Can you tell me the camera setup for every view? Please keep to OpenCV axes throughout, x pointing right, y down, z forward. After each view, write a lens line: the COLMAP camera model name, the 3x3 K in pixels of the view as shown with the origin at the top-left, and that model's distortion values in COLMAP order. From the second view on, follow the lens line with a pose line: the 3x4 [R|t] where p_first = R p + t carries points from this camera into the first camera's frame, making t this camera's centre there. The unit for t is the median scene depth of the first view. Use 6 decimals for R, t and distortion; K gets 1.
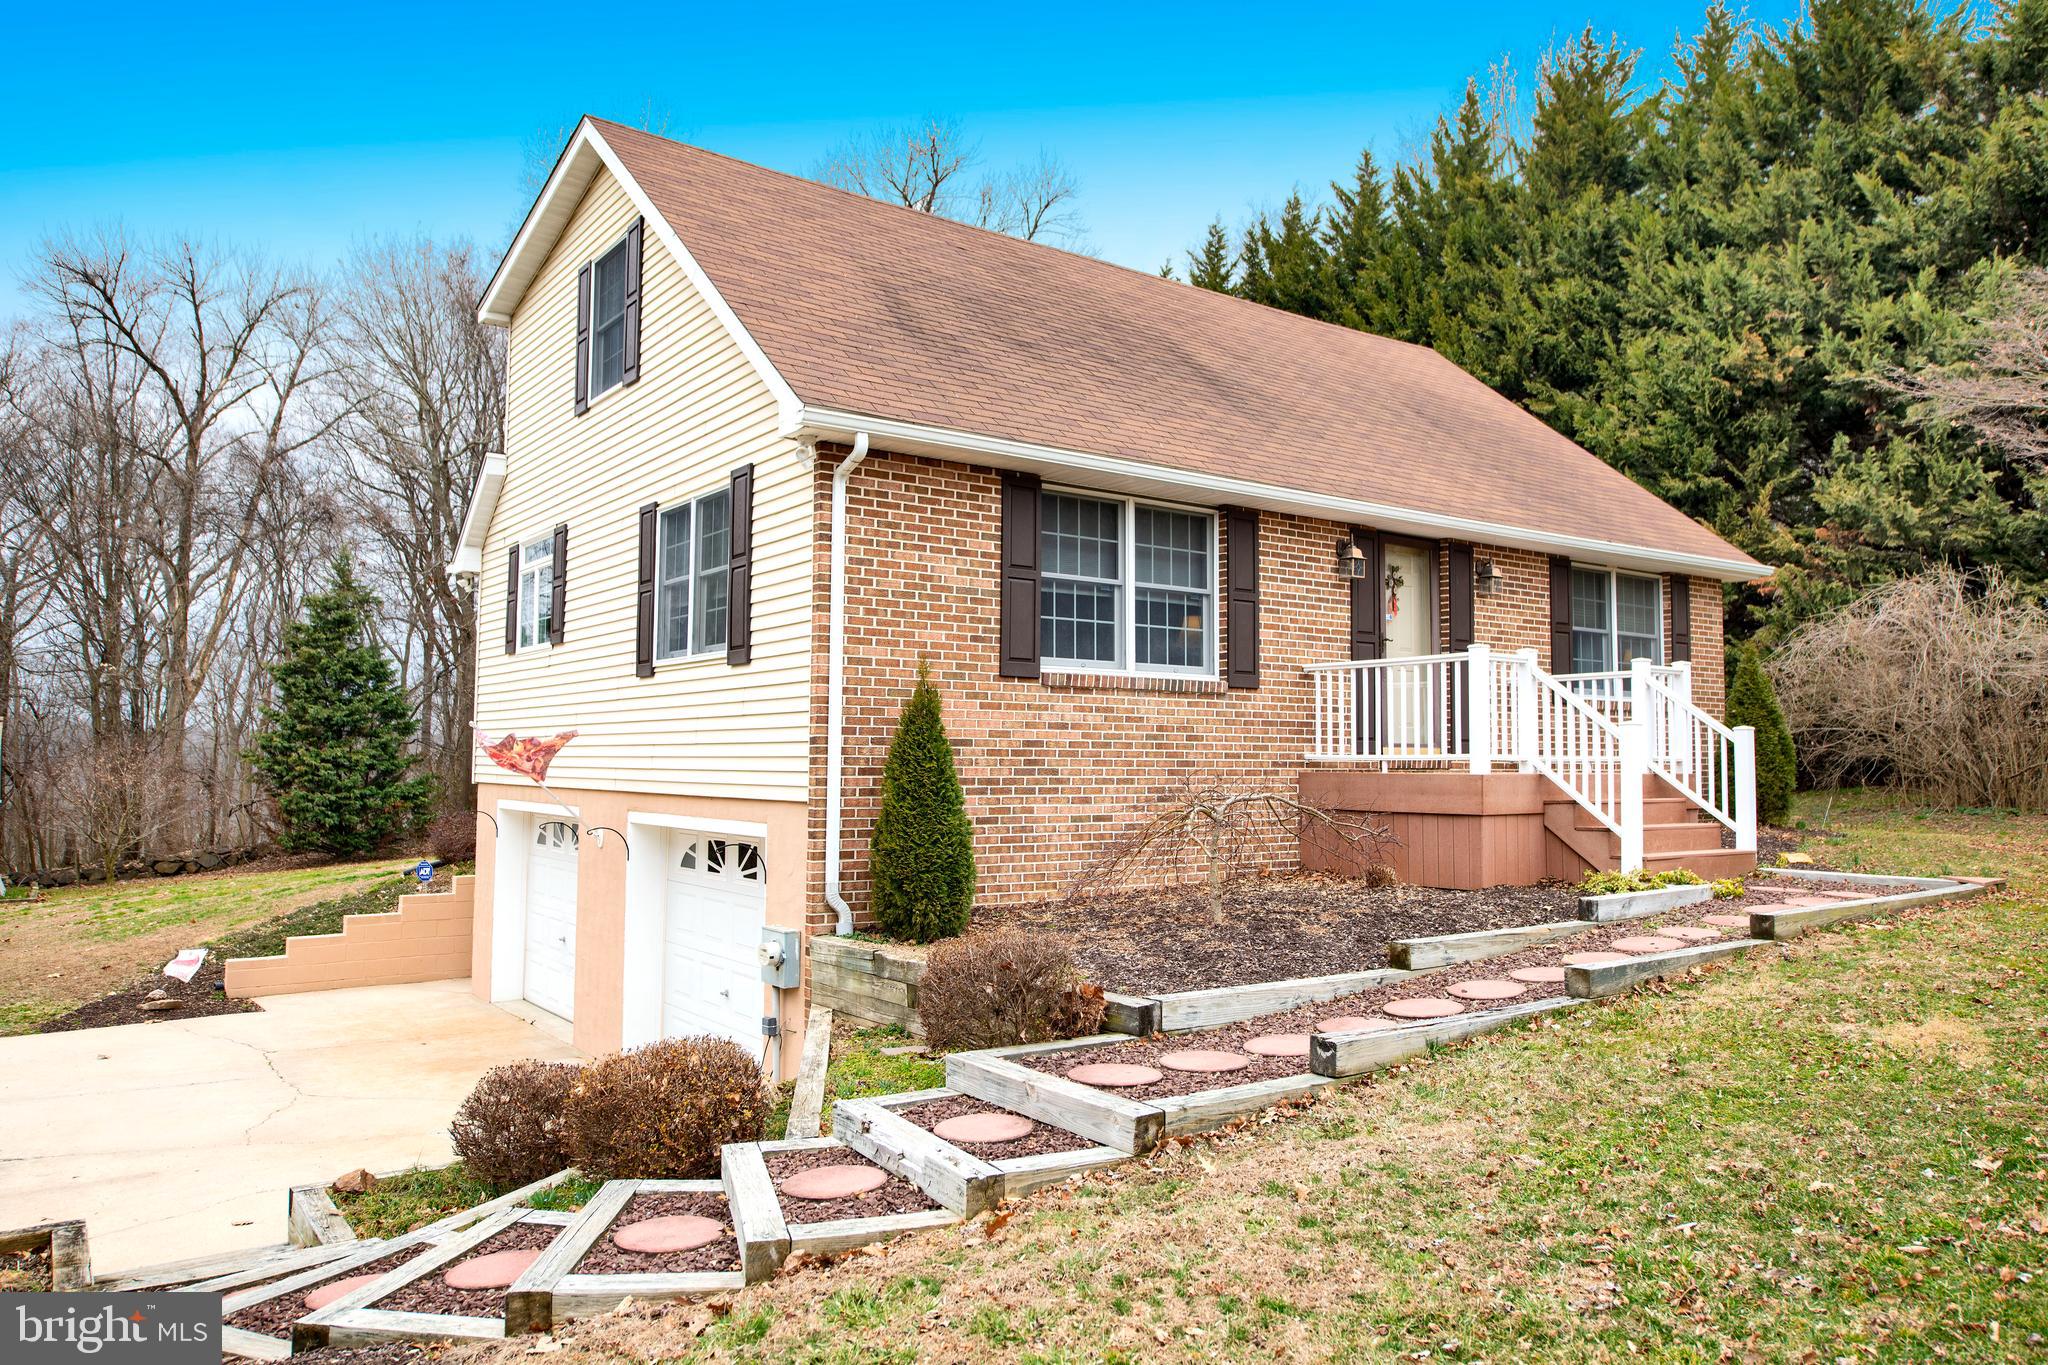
lens RADIAL K [[1401.5, 0, 1024.0], [0, 1401.5, 682.5], [0, 0, 1]] dist [0.000691, 0.002666]
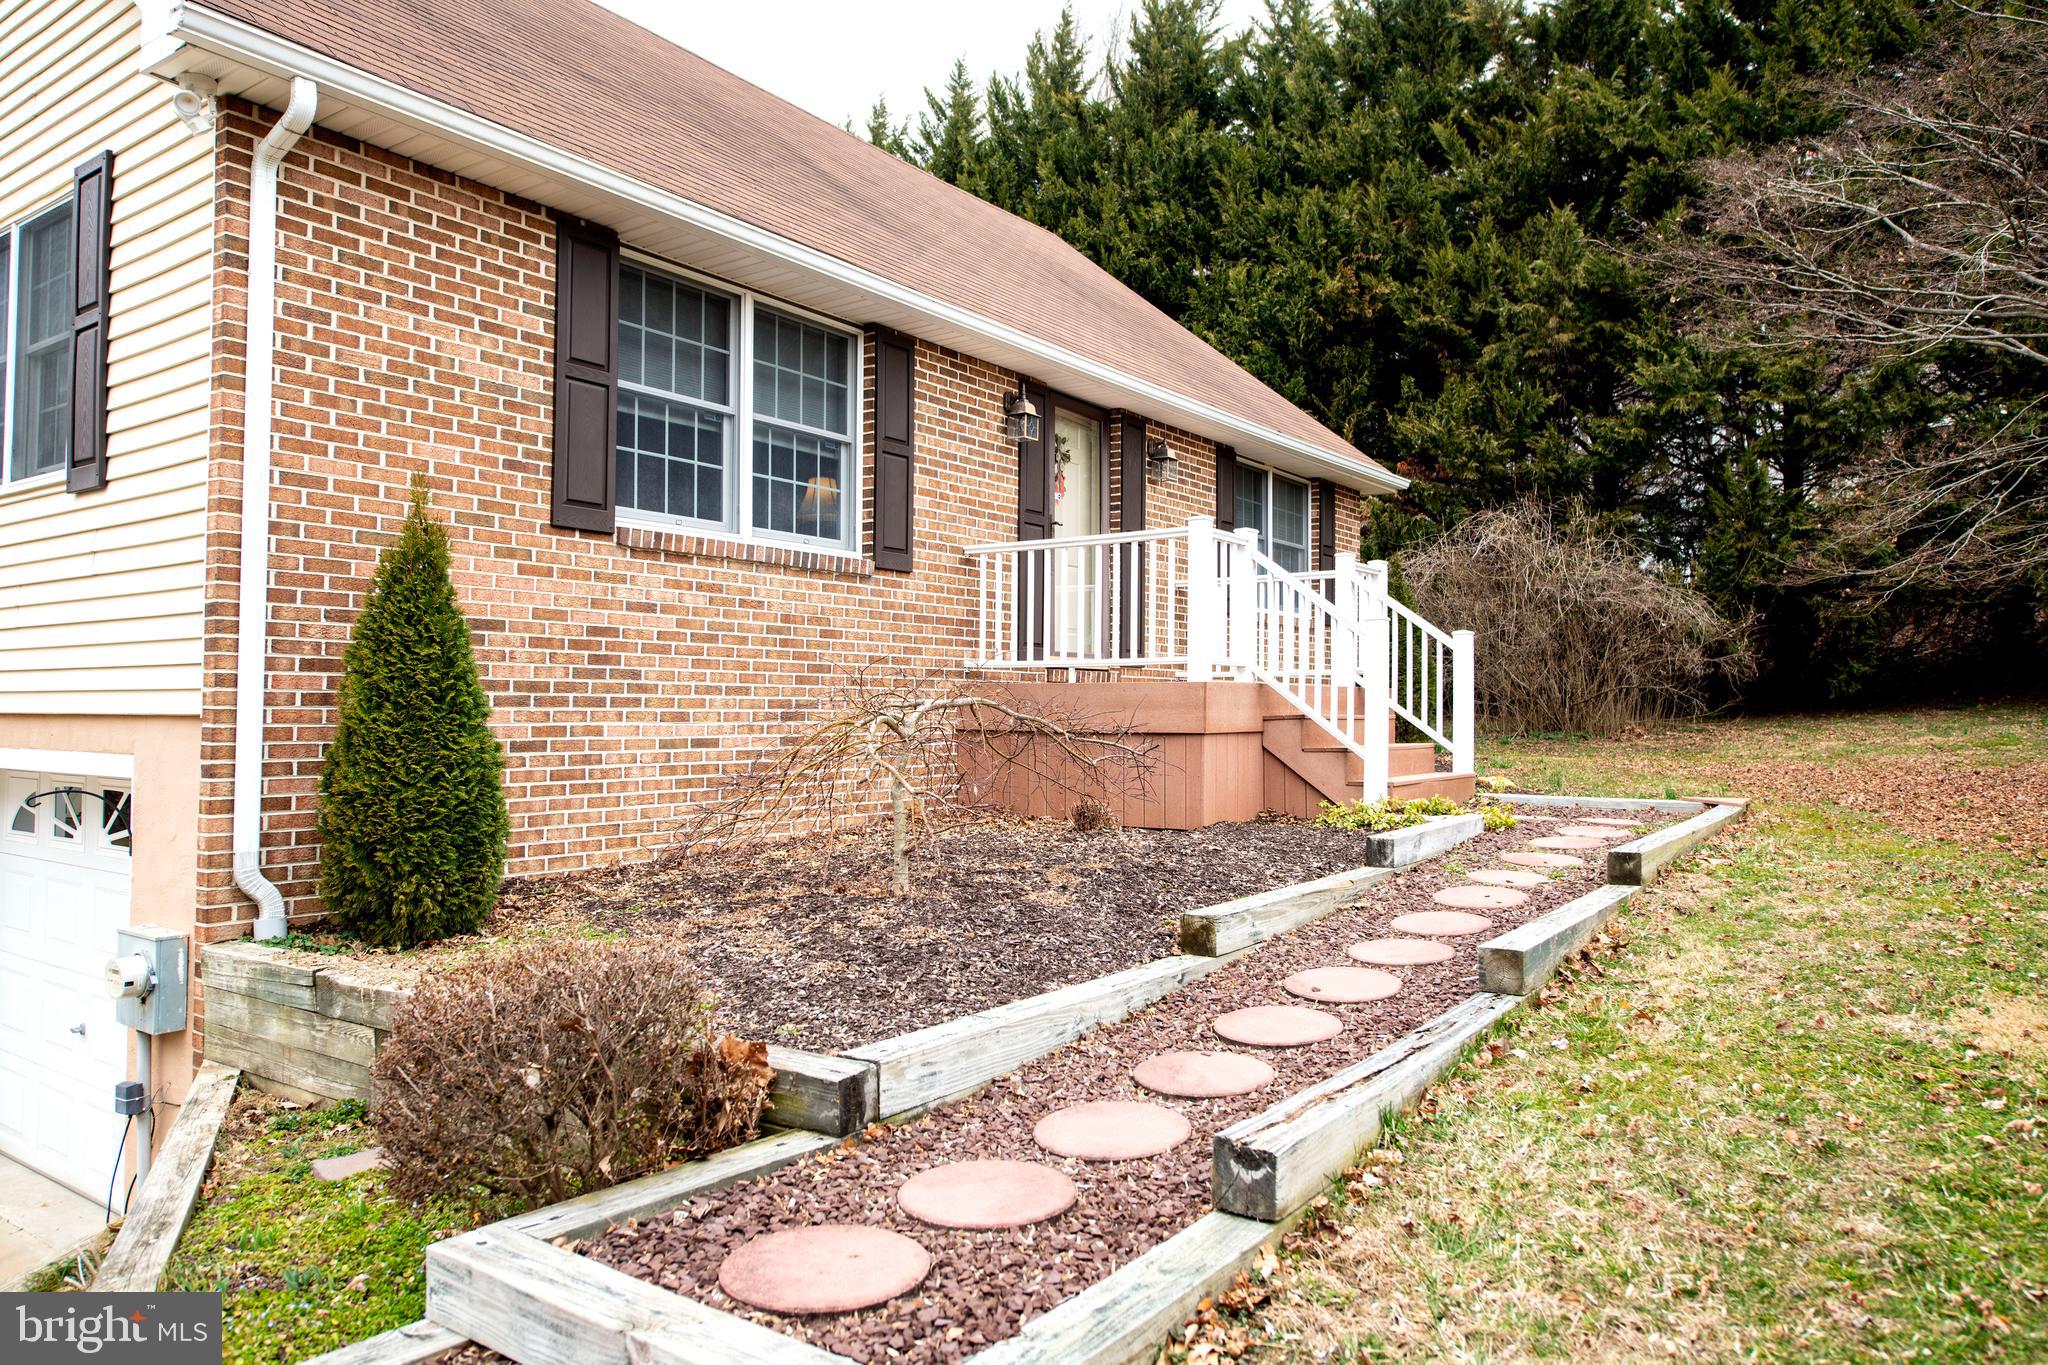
lens RADIAL K [[1353.4, 0, 1033.9], [0, 1353.4, 667.2], [0, 0, 1]] dist [0.000965, 0.001106]
pose [[0.945703, 0.008175, 0.324930, -0.008290], [-0.016933, 0.999565, 0.024135, 0.039505], [-0.324591, -0.028326, 0.945430, 0.305780]]
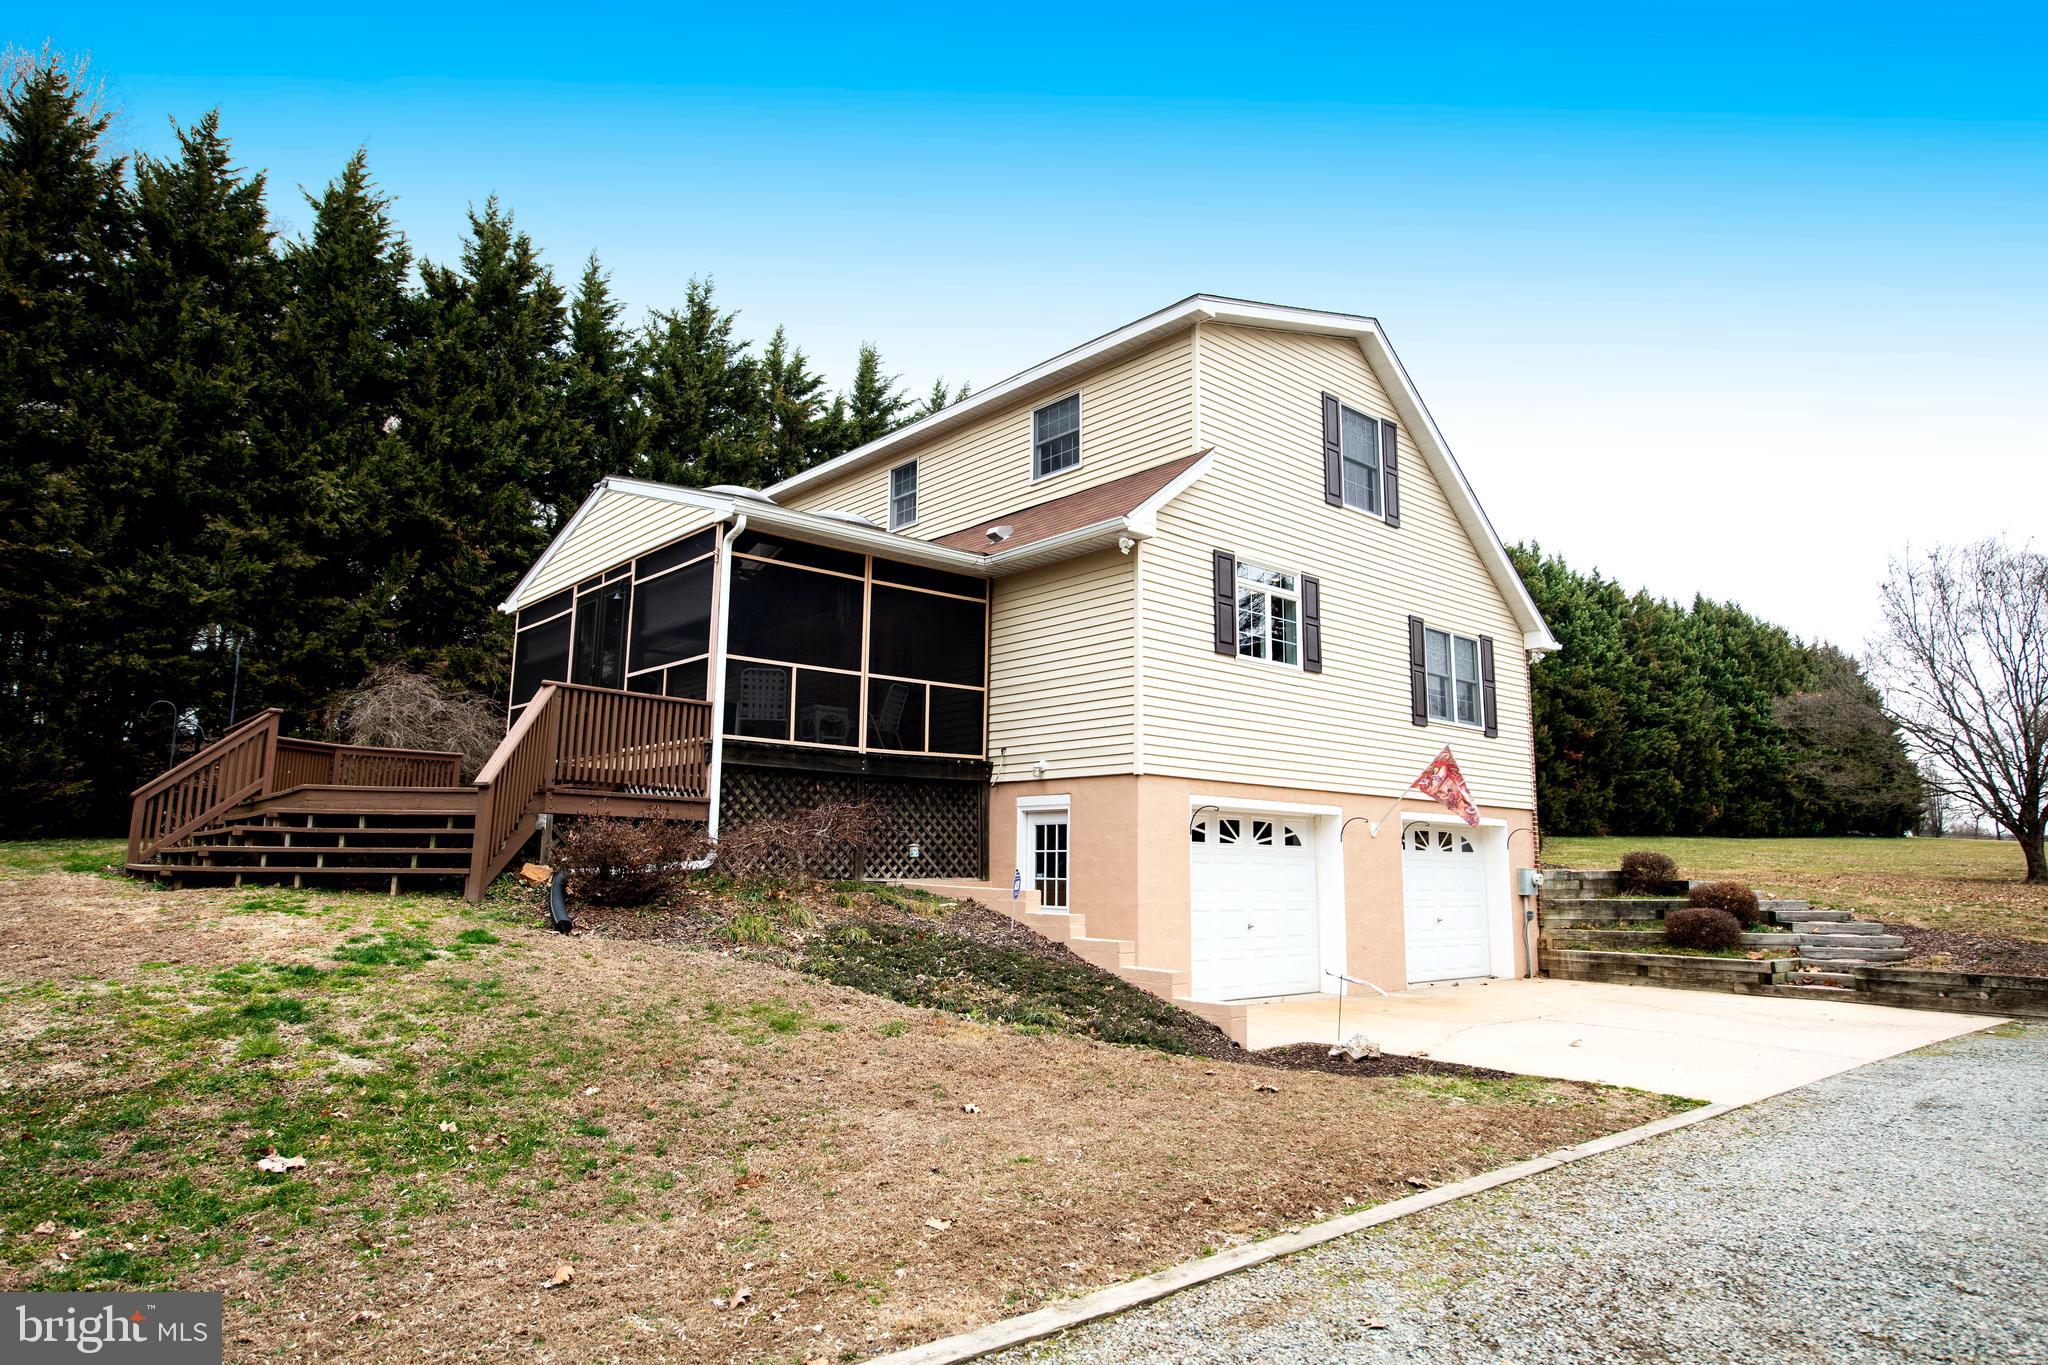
lens RADIAL K [[1219.4, 0, 1017.7], [0, 1219.4, 693.6], [0, 0, 1]] dist [-0.004539, -0.001732]
pose [[-0.105390, 0.136624, 0.985001, -1.722217], [-0.071156, 0.986942, -0.144507, 0.207783], [-0.991882, -0.085318, -0.094293, 1.733078]]
